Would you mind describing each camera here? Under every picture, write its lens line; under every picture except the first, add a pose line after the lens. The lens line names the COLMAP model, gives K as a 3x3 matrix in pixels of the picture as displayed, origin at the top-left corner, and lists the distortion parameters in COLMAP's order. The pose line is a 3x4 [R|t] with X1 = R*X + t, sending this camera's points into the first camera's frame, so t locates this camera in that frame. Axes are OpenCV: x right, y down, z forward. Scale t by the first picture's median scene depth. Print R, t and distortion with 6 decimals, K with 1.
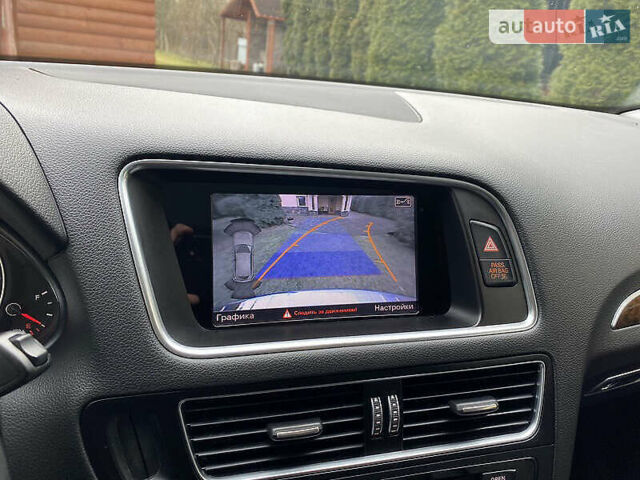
lens RADIAL K [[488.1, 0, 320.0], [0, 488.1, 240.0], [0, 0, 1]] dist [0.001642, 0.000086]
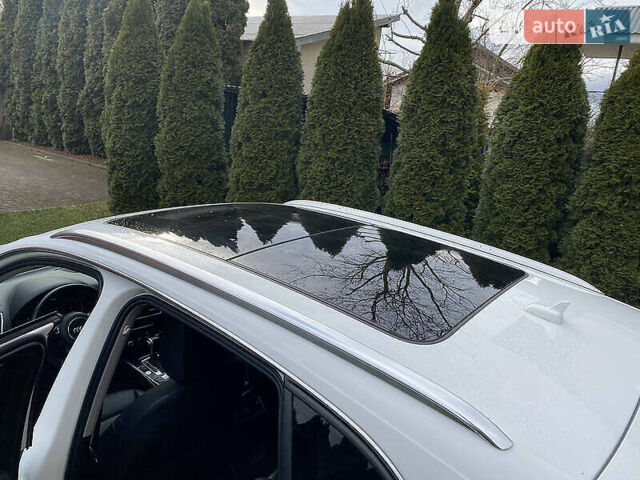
lens RADIAL K [[488.1, 0, 320.0], [0, 488.1, 240.0], [0, 0, 1]] dist [0.001642, 0.000086]
pose [[0.873006, -0.122374, 0.472108, -0.052487], [0.155854, 0.987252, -0.032296, -0.000497], [-0.462137, 0.101775, 0.880949, -0.435546]]
